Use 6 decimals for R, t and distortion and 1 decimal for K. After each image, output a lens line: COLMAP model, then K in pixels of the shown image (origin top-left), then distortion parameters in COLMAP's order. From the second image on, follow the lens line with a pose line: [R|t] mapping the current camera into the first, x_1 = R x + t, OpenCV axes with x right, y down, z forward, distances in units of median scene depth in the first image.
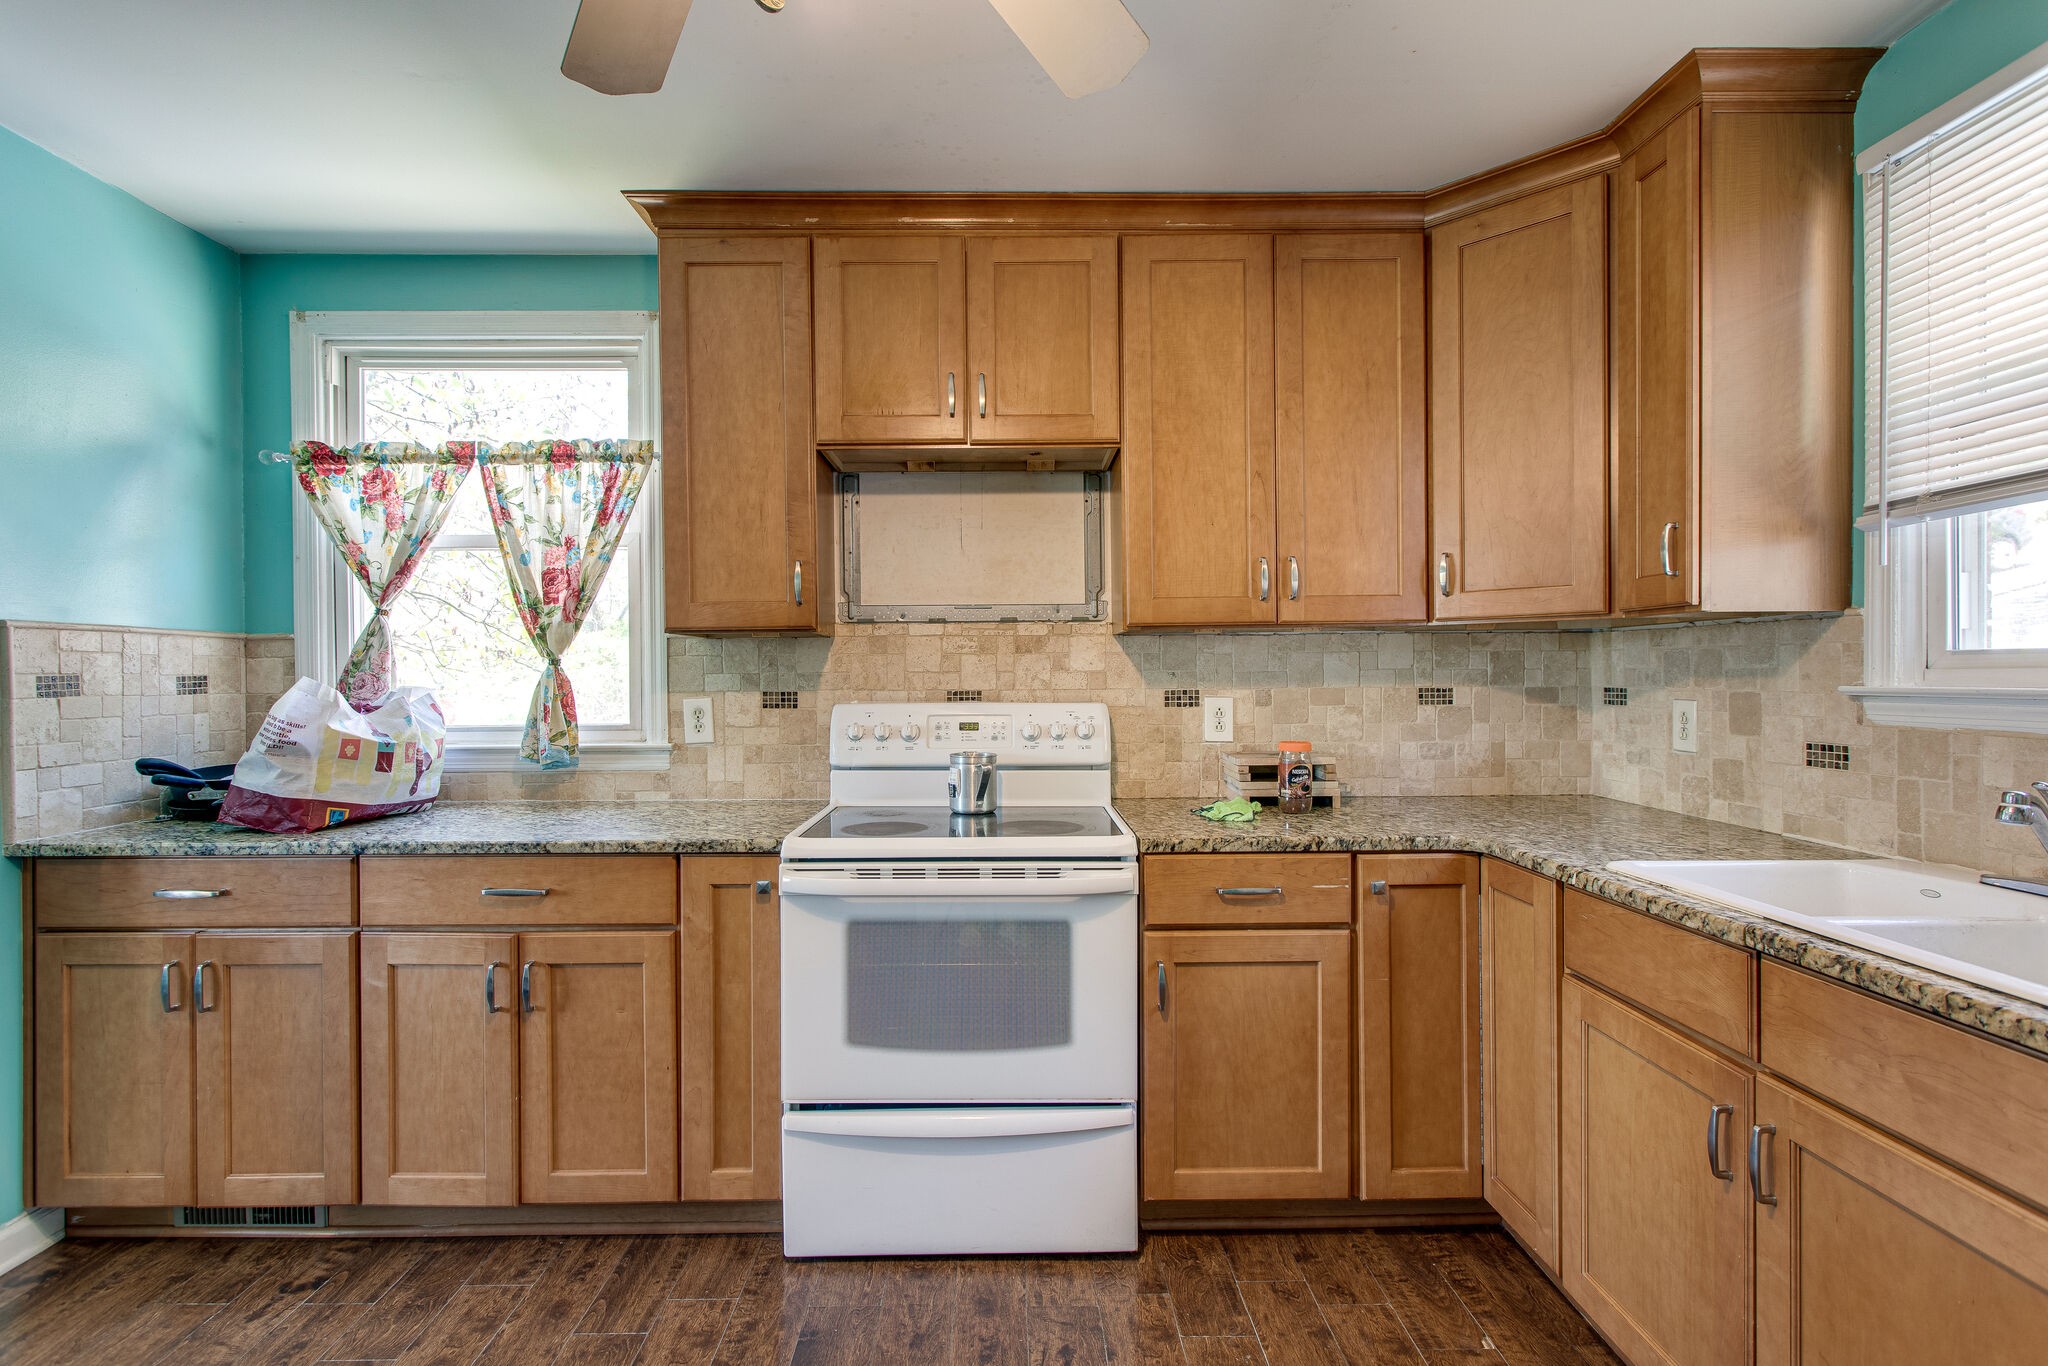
lens RADIAL K [[962.2, 0, 1012.9], [0, 962.2, 682.4], [0, 0, 1]] dist [0.002037, 0.001416]
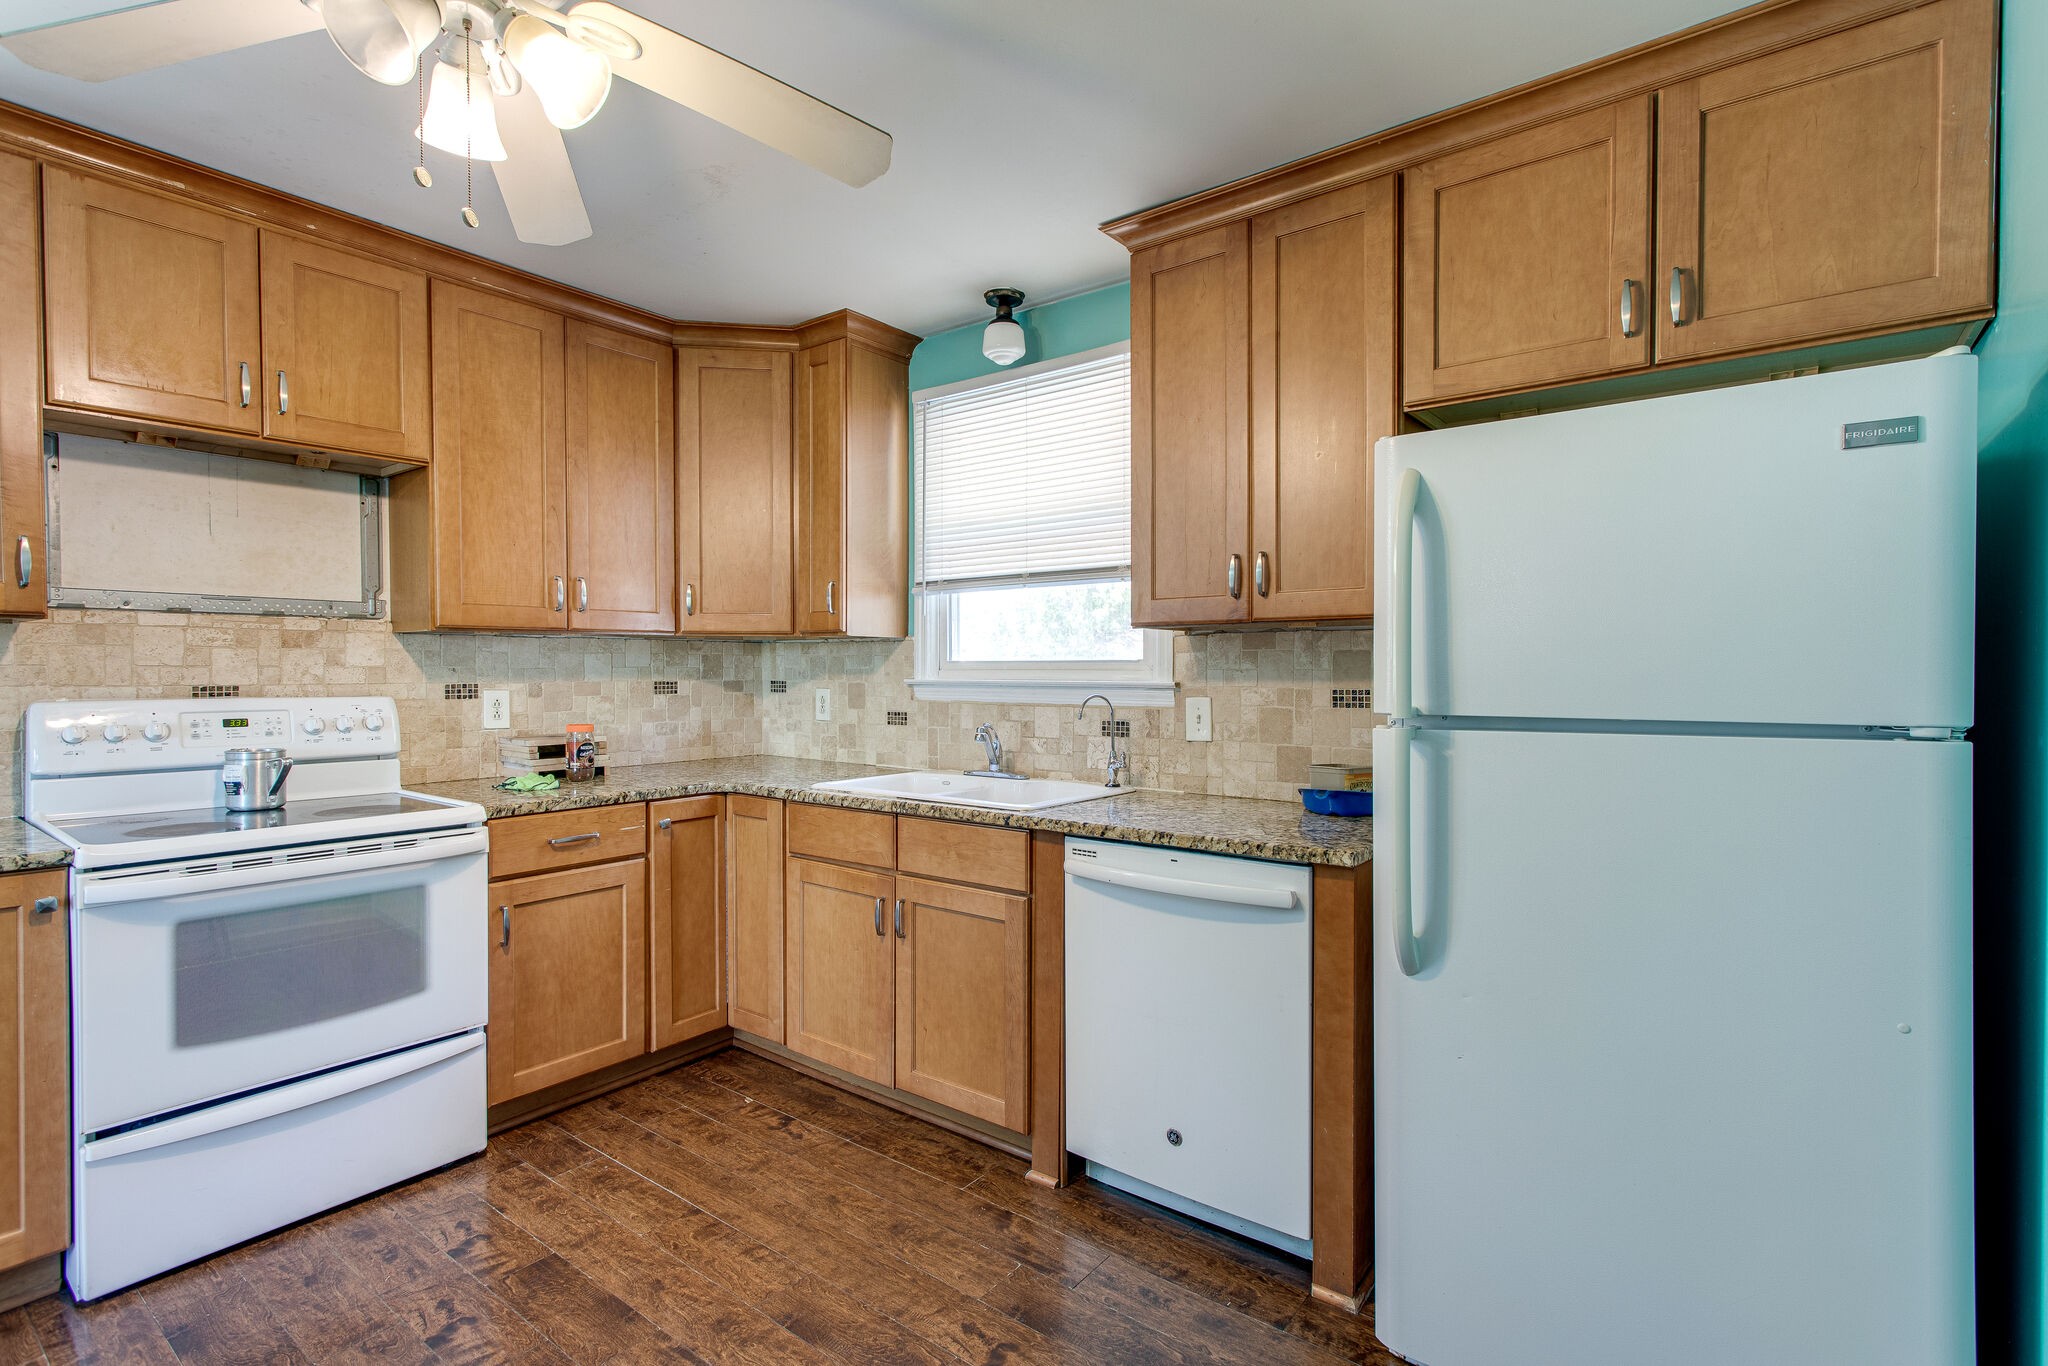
lens RADIAL K [[962.2, 0, 1010.4], [0, 962.2, 687.3], [0, 0, 1]] dist [0.002037, 0.001416]
pose [[0.621827, -0.007988, 0.783114, -0.379161], [0.000020, 0.999948, 0.010183, 0.000421], [-0.783155, -0.006317, 0.621795, -0.246207]]
